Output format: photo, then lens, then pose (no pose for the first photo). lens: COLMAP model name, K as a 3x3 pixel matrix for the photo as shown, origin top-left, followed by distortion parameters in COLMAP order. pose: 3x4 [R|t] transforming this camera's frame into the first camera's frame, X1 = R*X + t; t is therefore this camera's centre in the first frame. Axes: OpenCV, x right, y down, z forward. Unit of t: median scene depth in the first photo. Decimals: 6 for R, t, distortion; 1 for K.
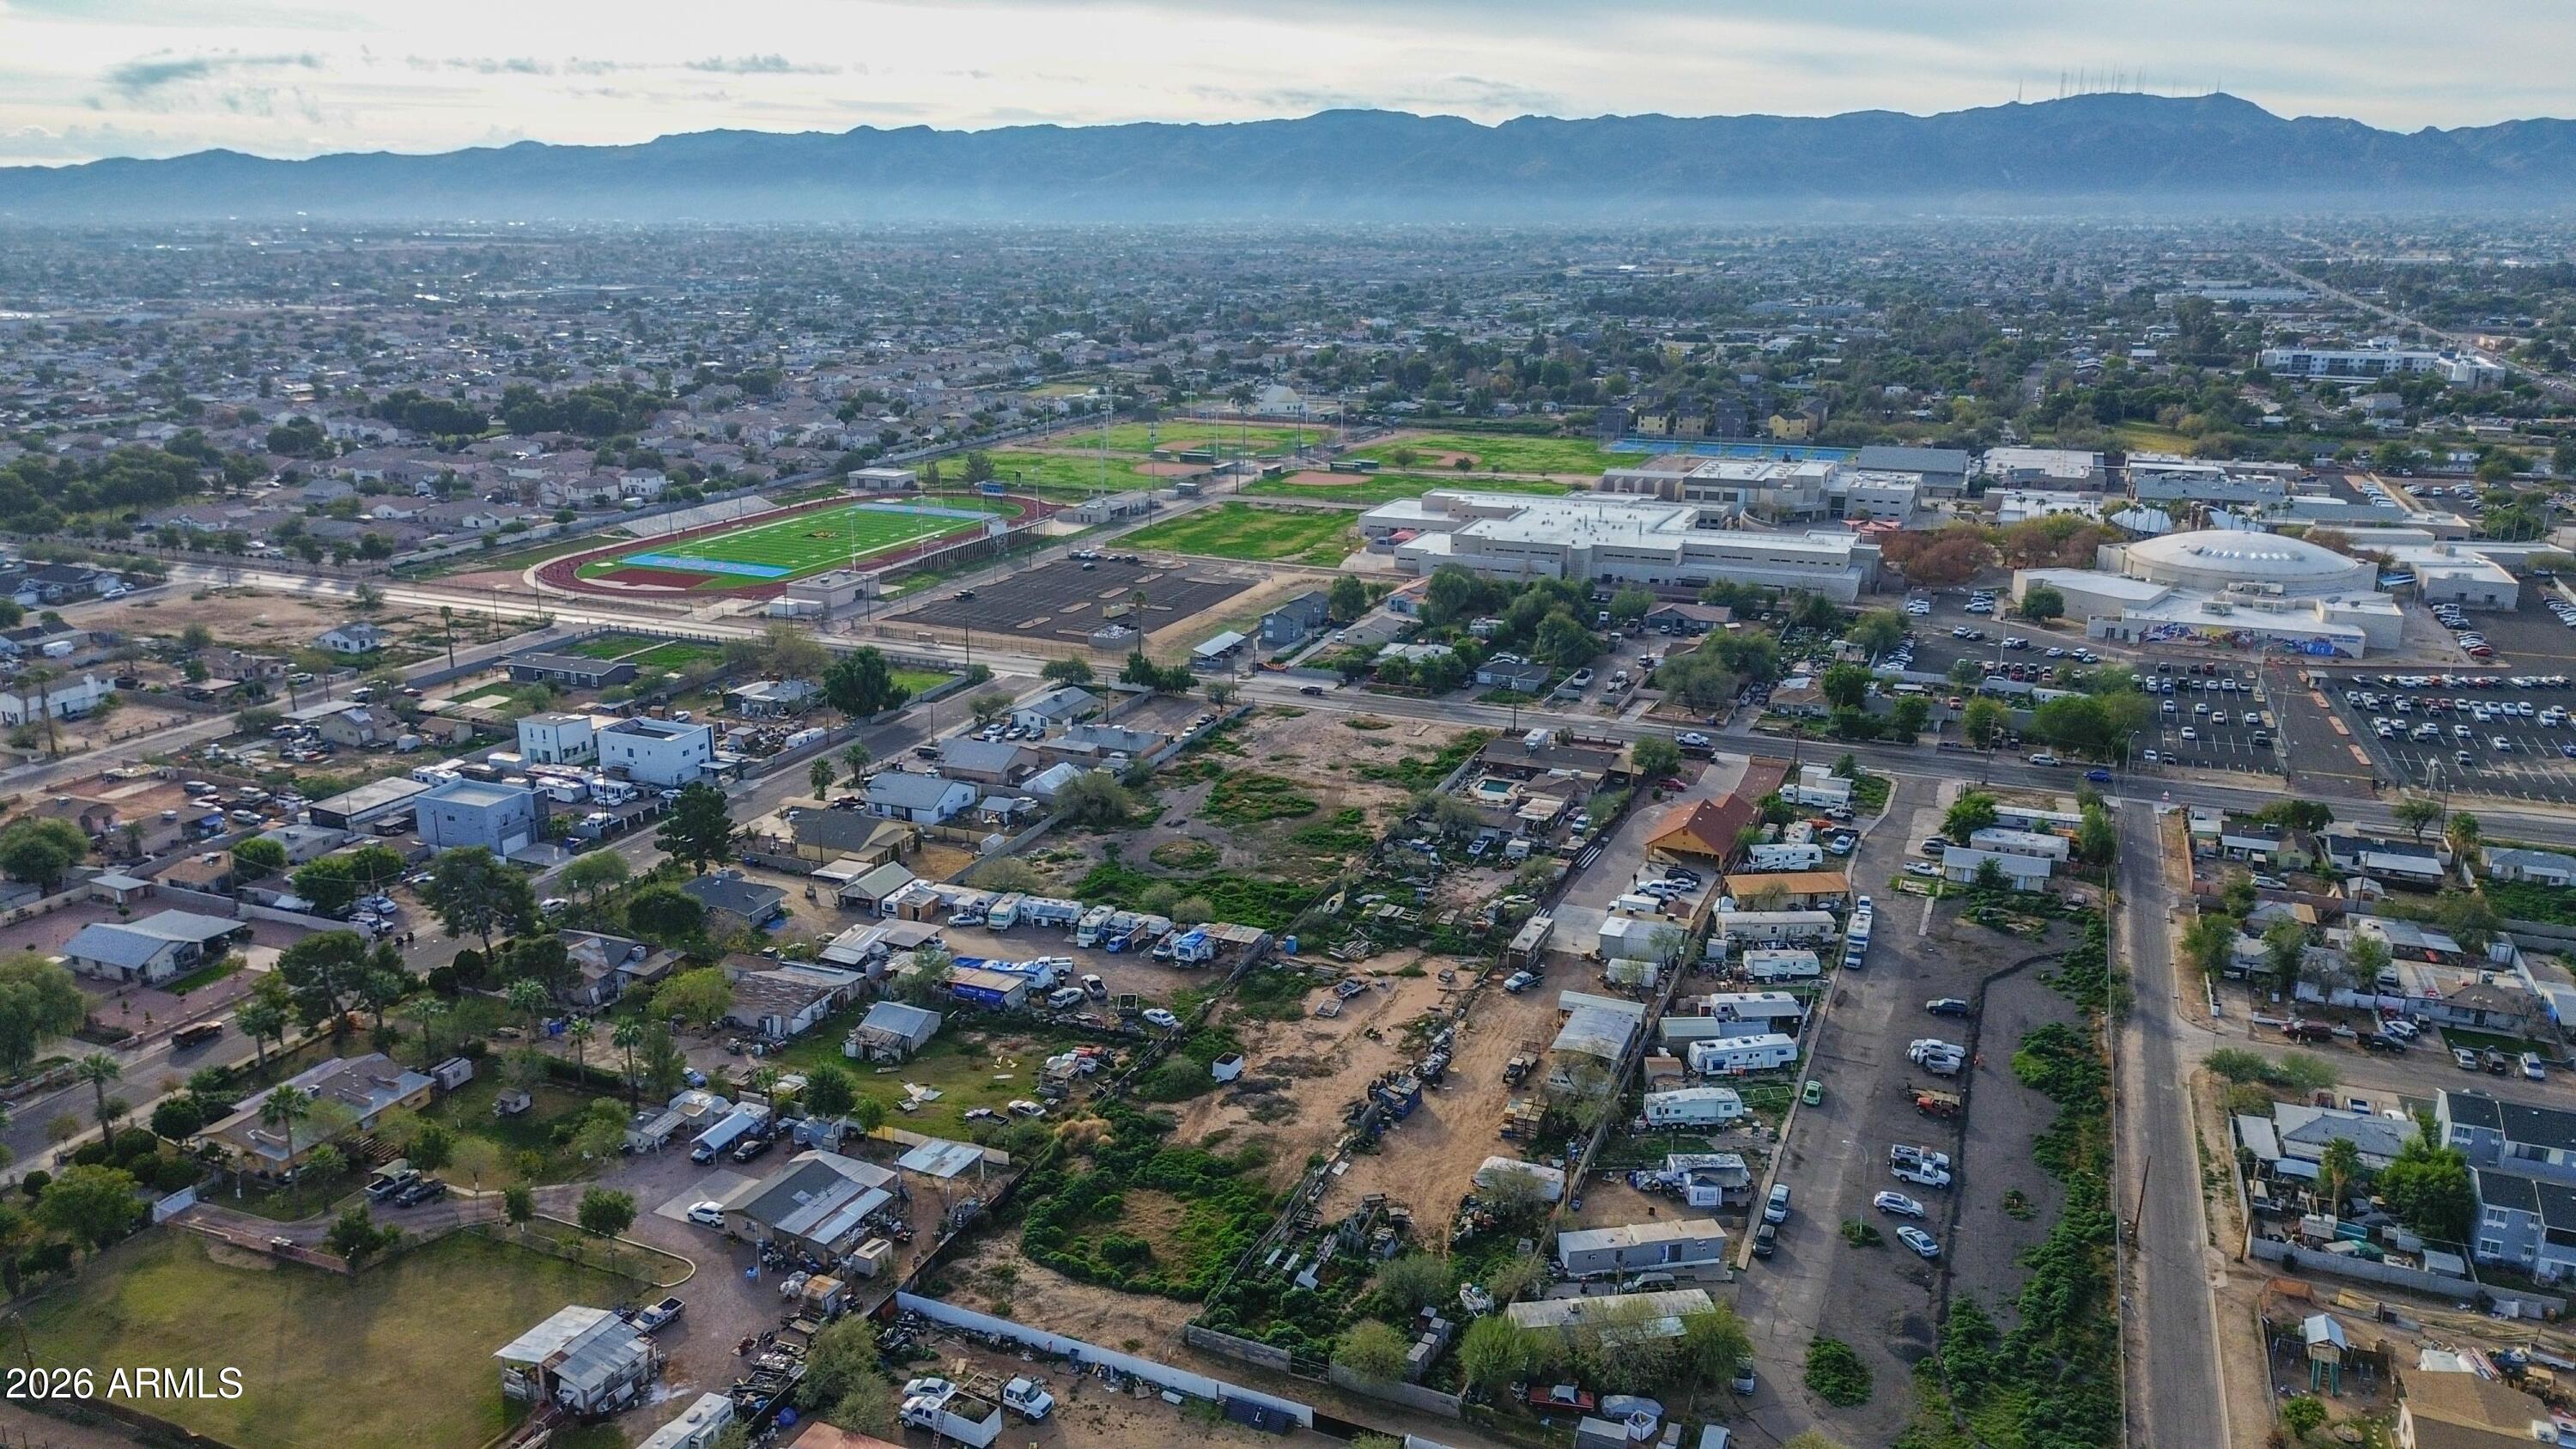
lens RADIAL K [[1817.9, 0, 1291.0], [0, 1817.9, 734.9], [0, 0, 1]] dist [0.074994, -0.076664]
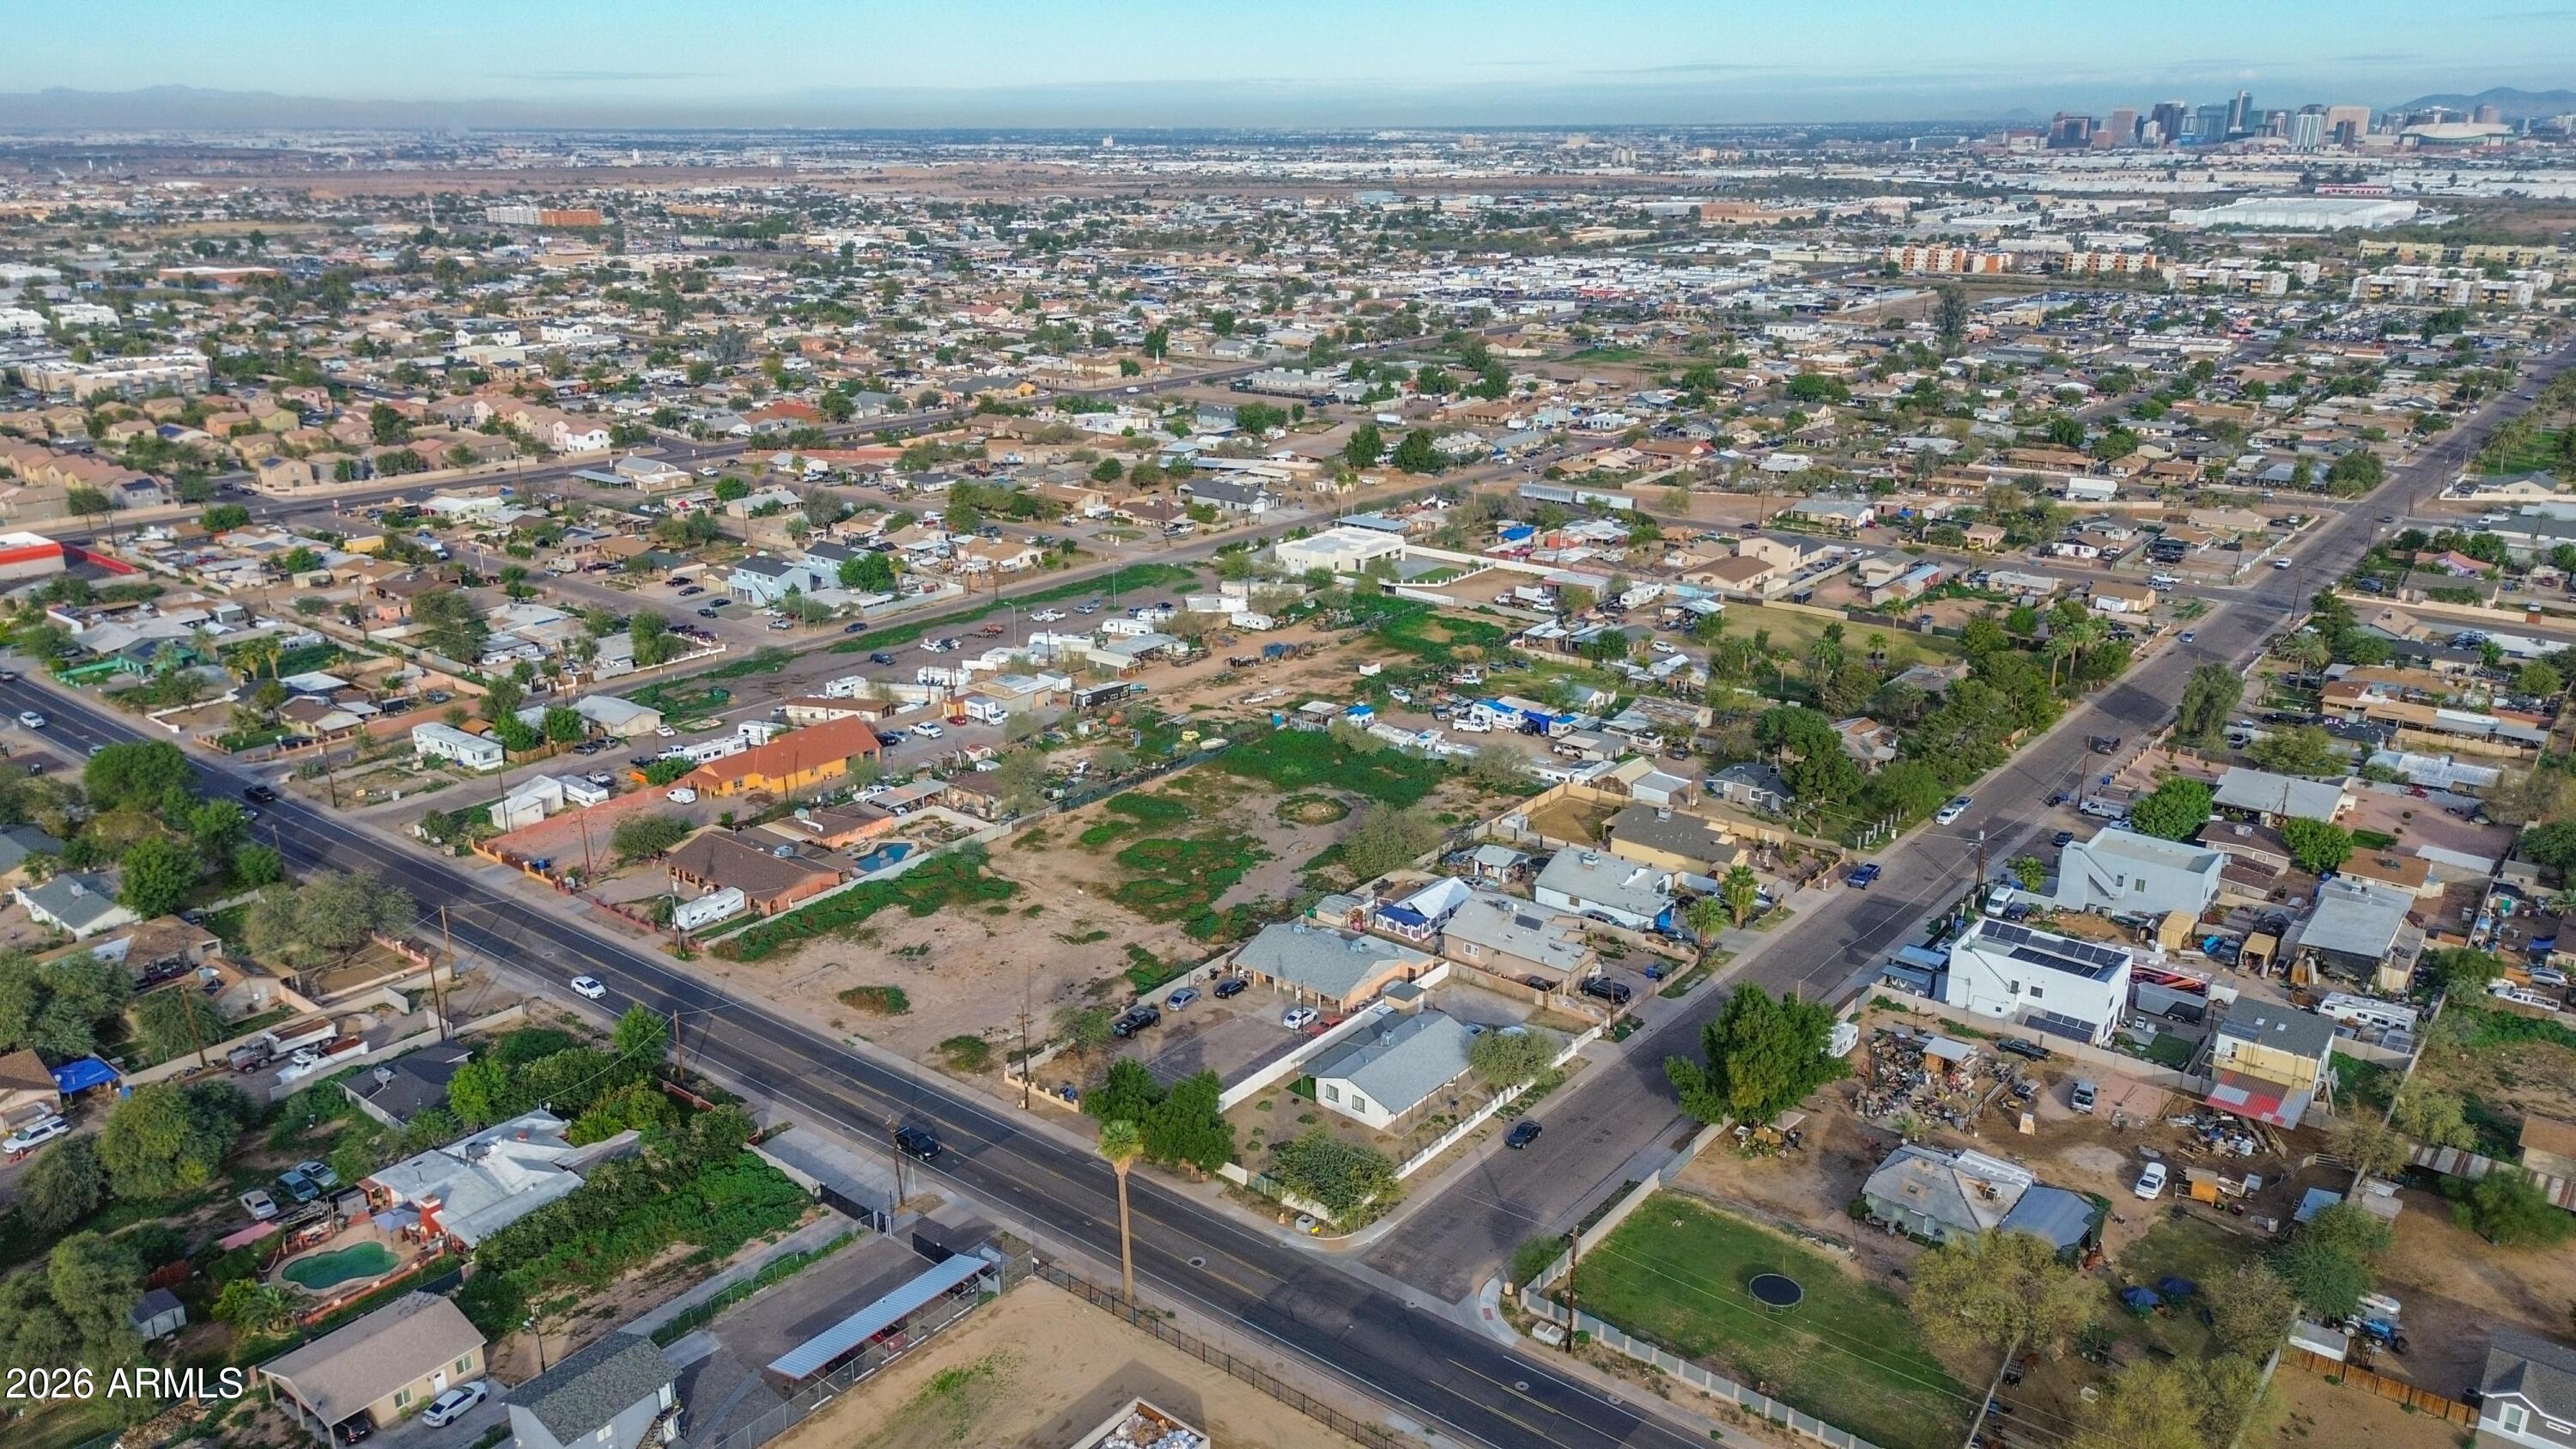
lens RADIAL K [[1814.0, 0, 1290.5], [0, 1814.0, 739.7], [0, 0, 1]] dist [0.079186, -0.081189]
pose [[-0.960514, -0.091619, 0.262714, -0.347975], [0.074931, 0.824160, 0.561378, -0.588645], [-0.267951, 0.558897, -0.784752, 2.057323]]
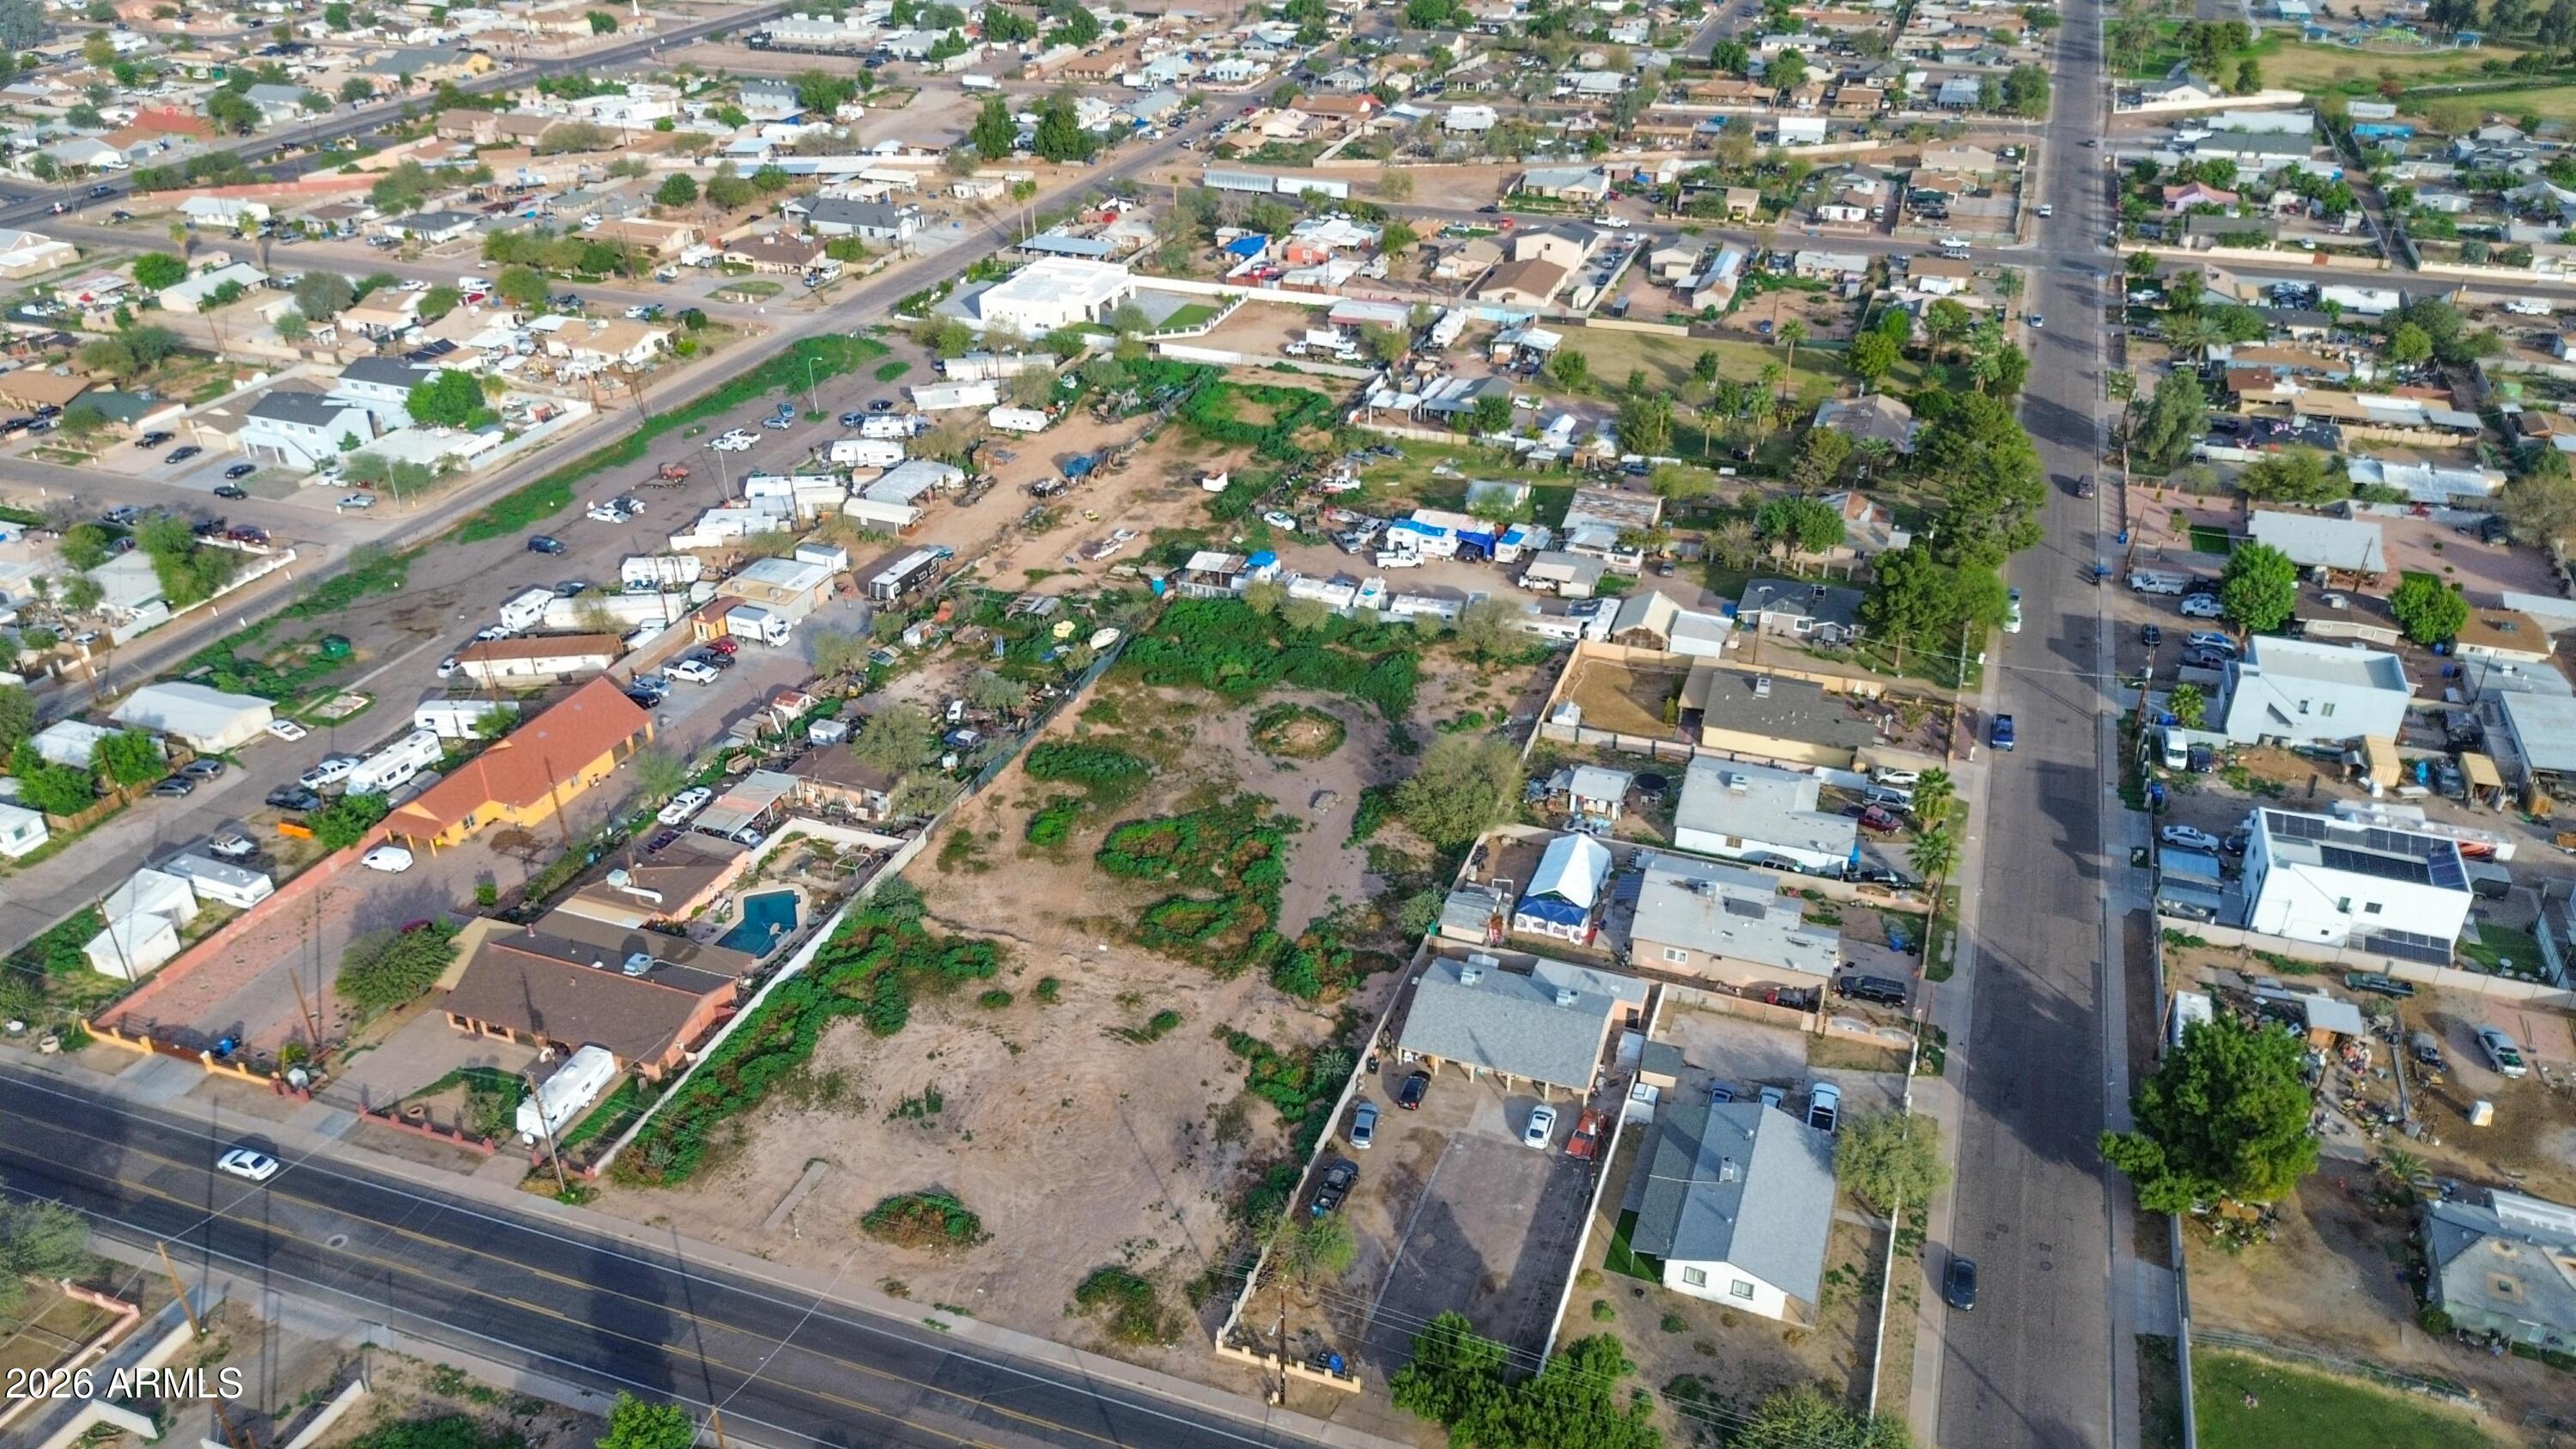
lens RADIAL K [[1814.0, 0, 1290.5], [0, 1814.0, 739.7], [0, 0, 1]] dist [0.079186, -0.081189]
pose [[-0.999296, 0.022088, -0.030316, -0.040587], [-0.006870, 0.686775, 0.726838, -0.540712], [0.036875, 0.726535, -0.686140, 1.786289]]
